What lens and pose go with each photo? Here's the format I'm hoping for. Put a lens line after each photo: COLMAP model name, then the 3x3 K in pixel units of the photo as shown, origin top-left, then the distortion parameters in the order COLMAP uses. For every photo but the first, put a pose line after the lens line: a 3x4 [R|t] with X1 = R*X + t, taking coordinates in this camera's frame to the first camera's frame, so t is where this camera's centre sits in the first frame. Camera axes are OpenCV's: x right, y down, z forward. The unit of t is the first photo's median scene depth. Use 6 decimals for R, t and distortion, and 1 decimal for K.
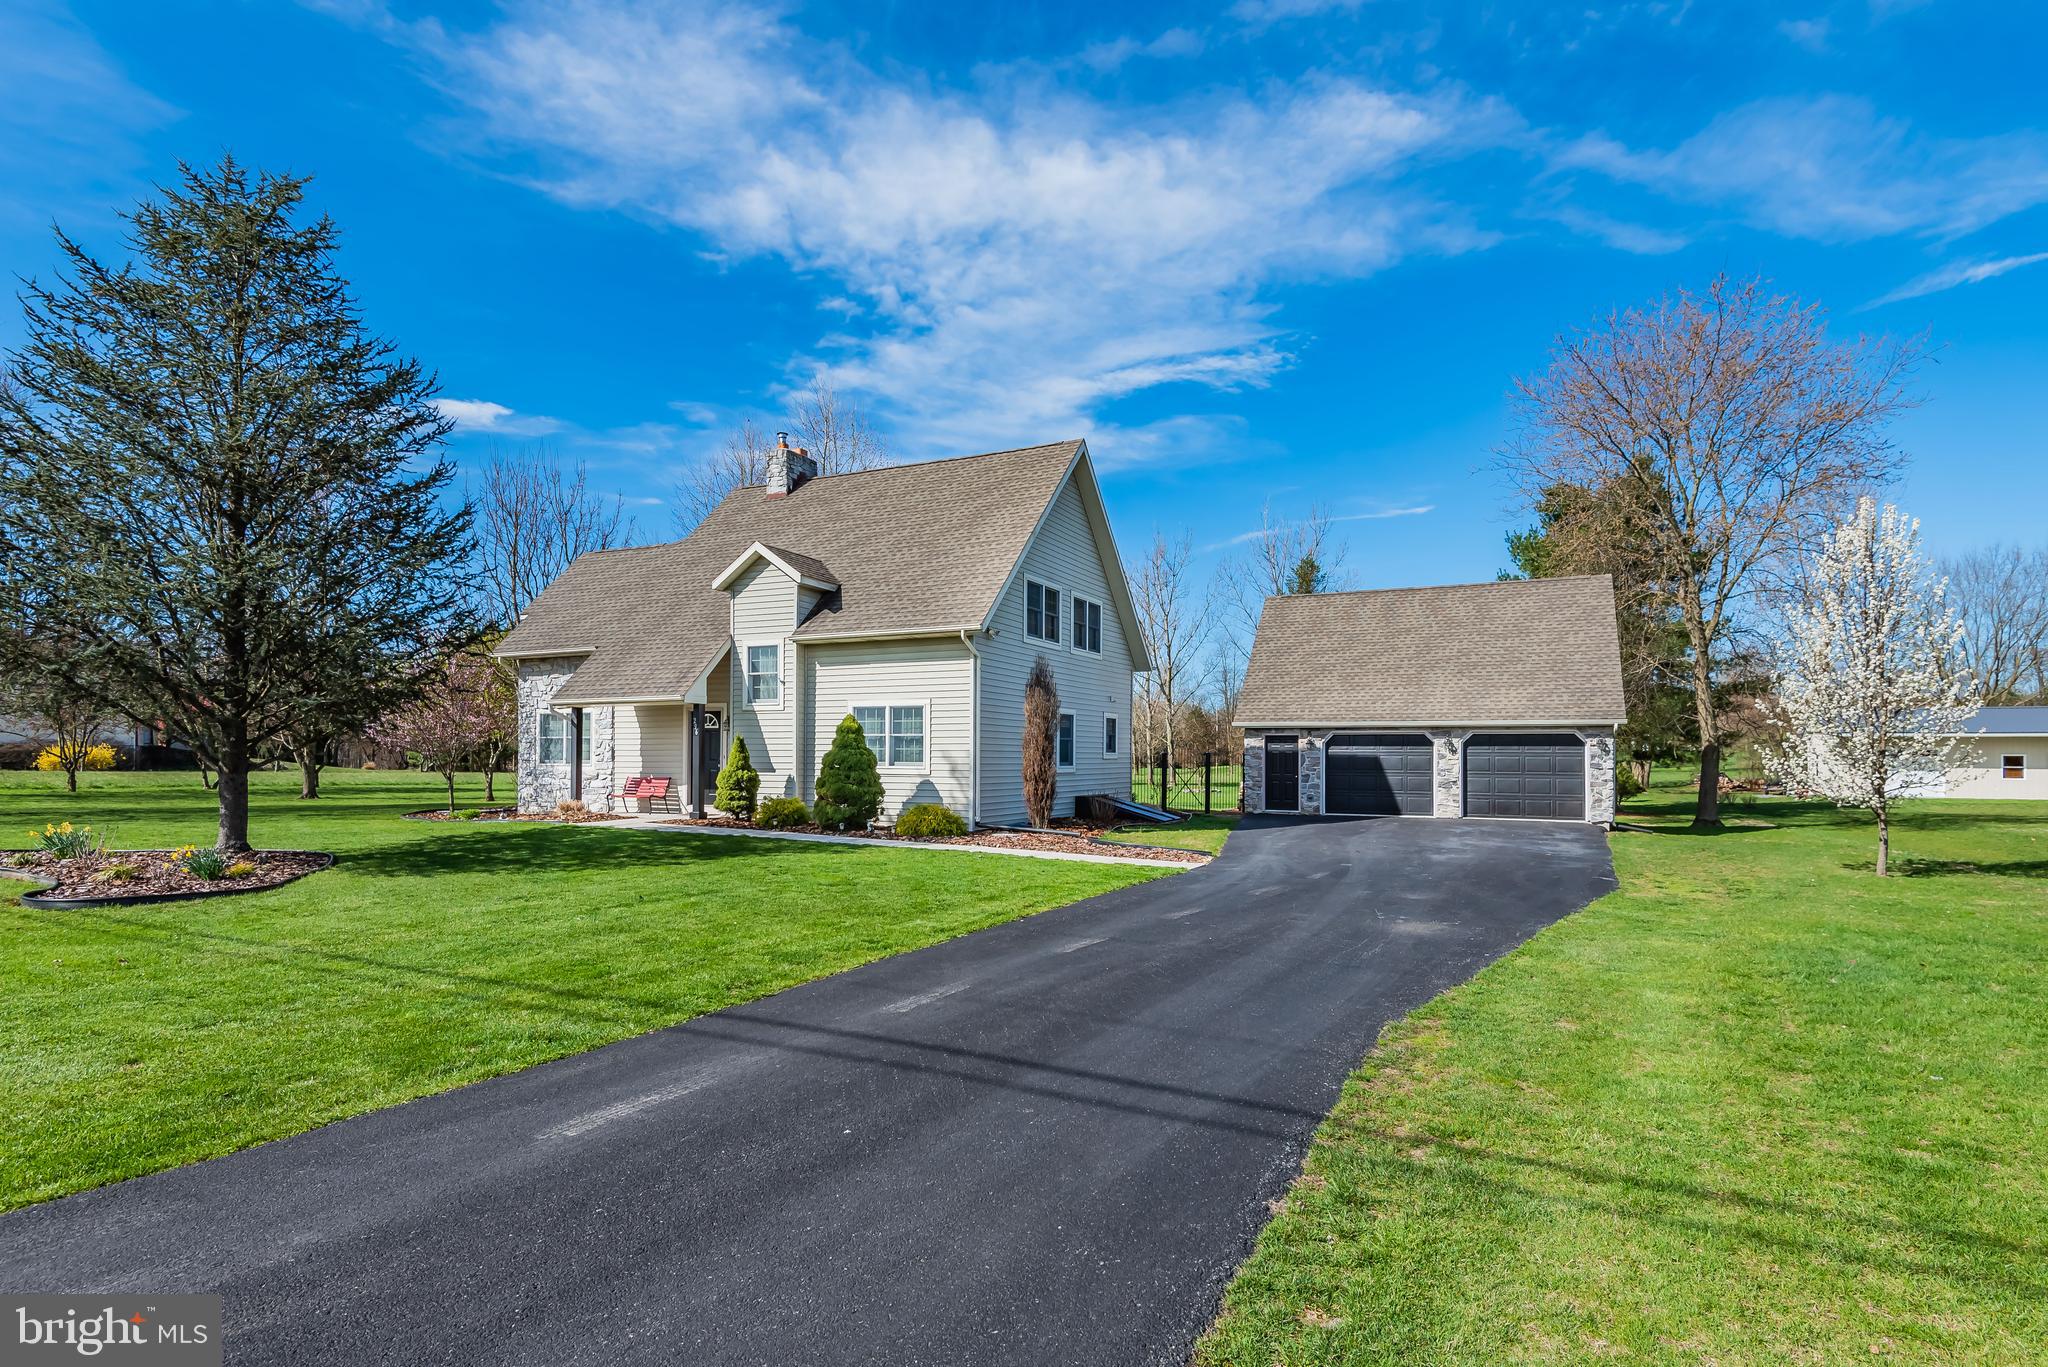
lens RADIAL K [[960.3, 0, 1024.0], [0, 960.3, 683.5], [0, 0, 1]] dist [0.000911, -0.000782]
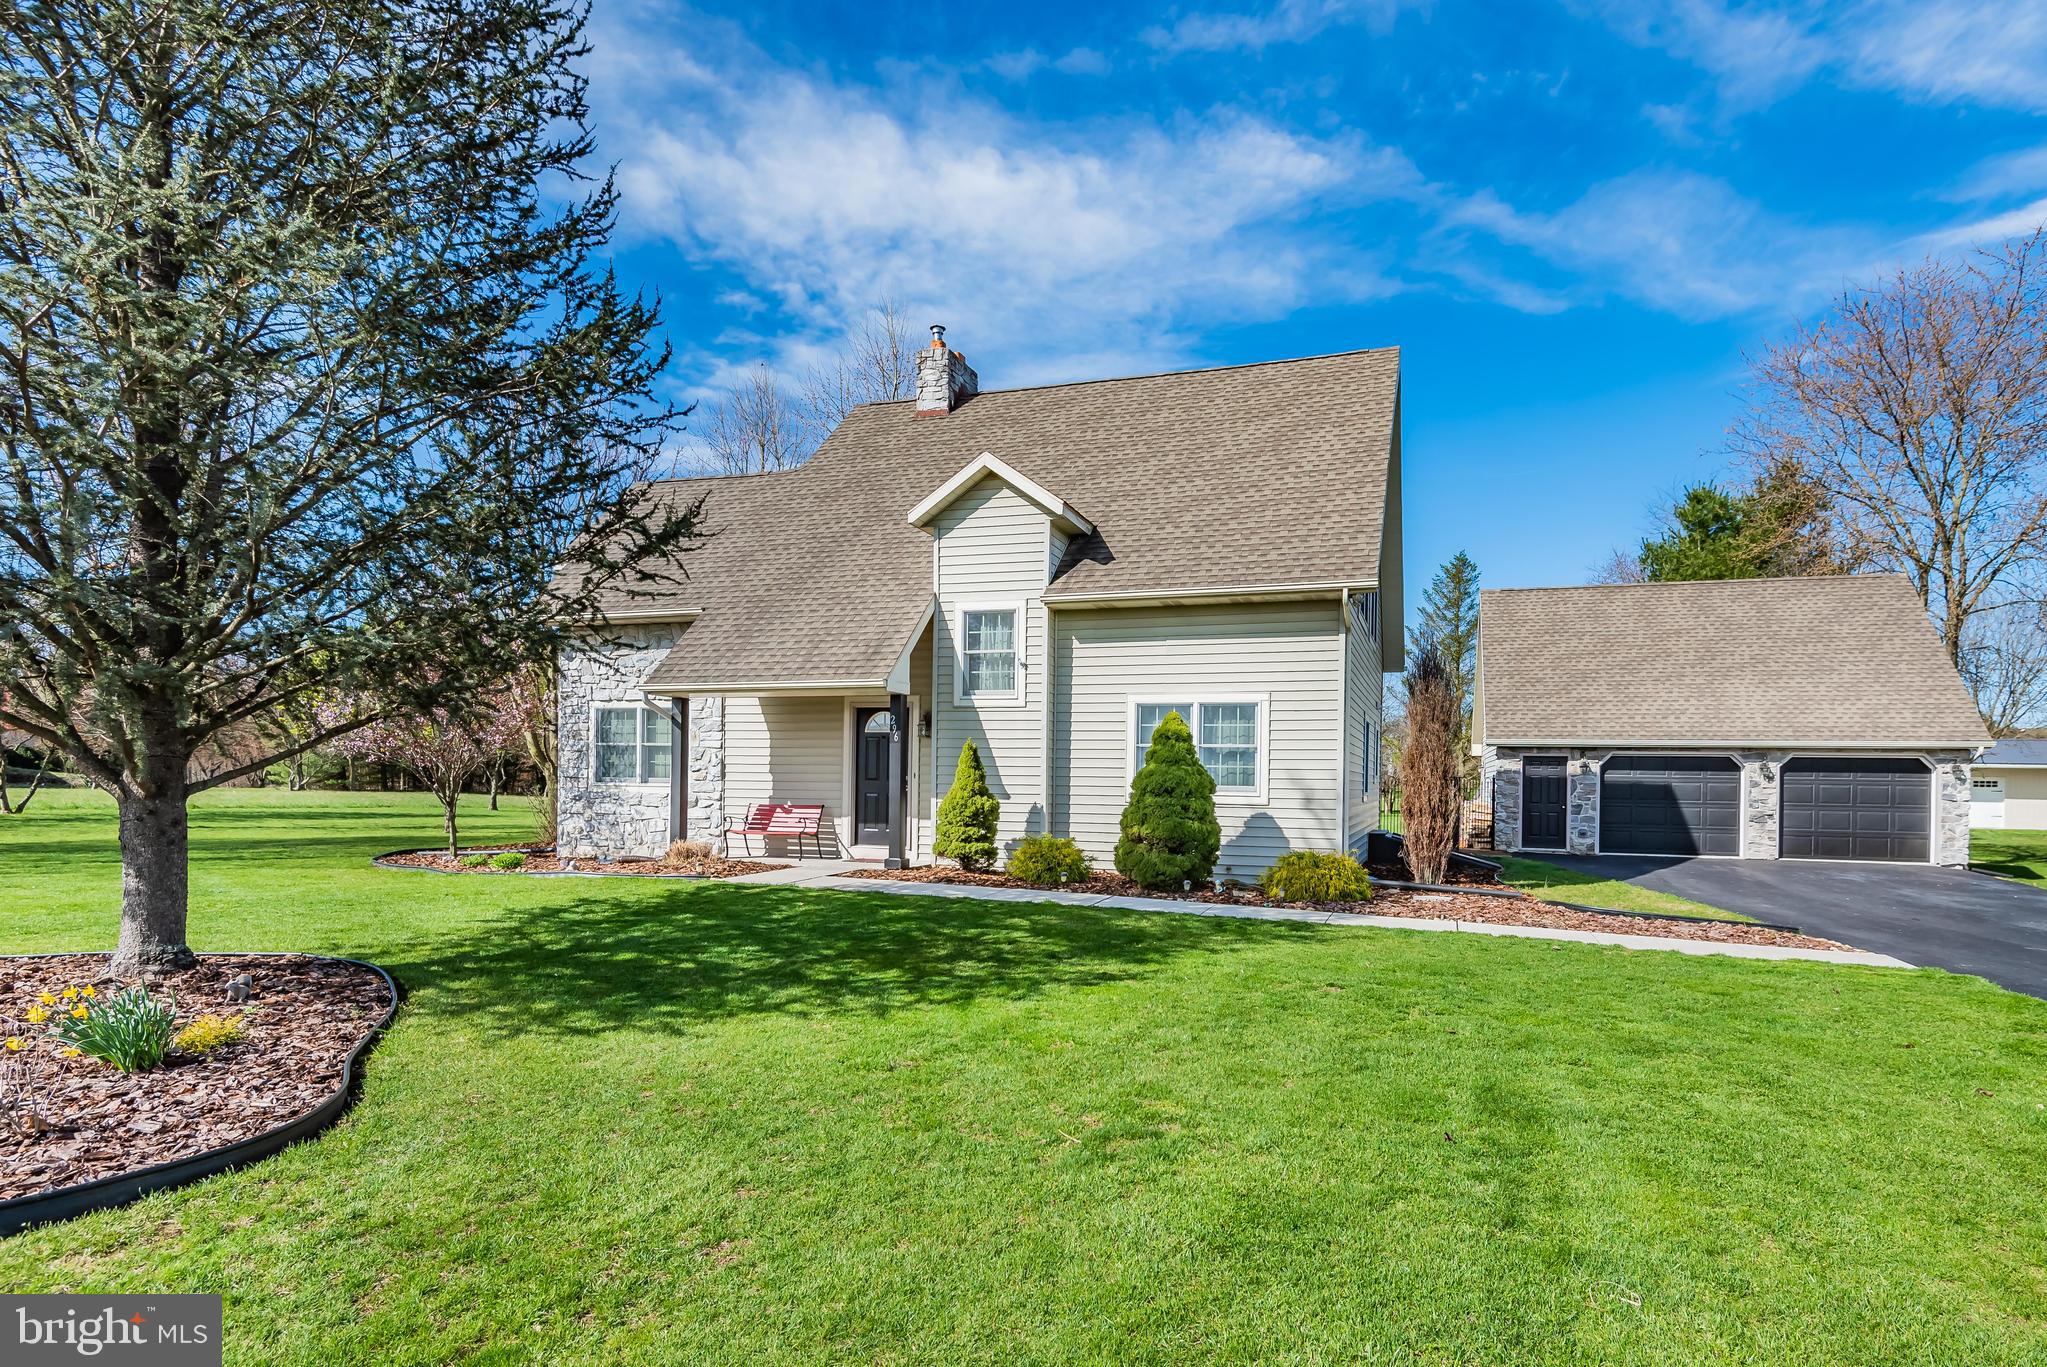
lens RADIAL K [[927.8, 0, 1025.1], [0, 927.8, 760.4], [0, 0, 1]] dist [-0.005724, -0.000085]
pose [[0.989978, 0.012585, 0.140661, -0.274588], [-0.020141, 0.998422, 0.052424, 0.025000], [-0.139779, -0.054732, 0.988669, 0.287964]]
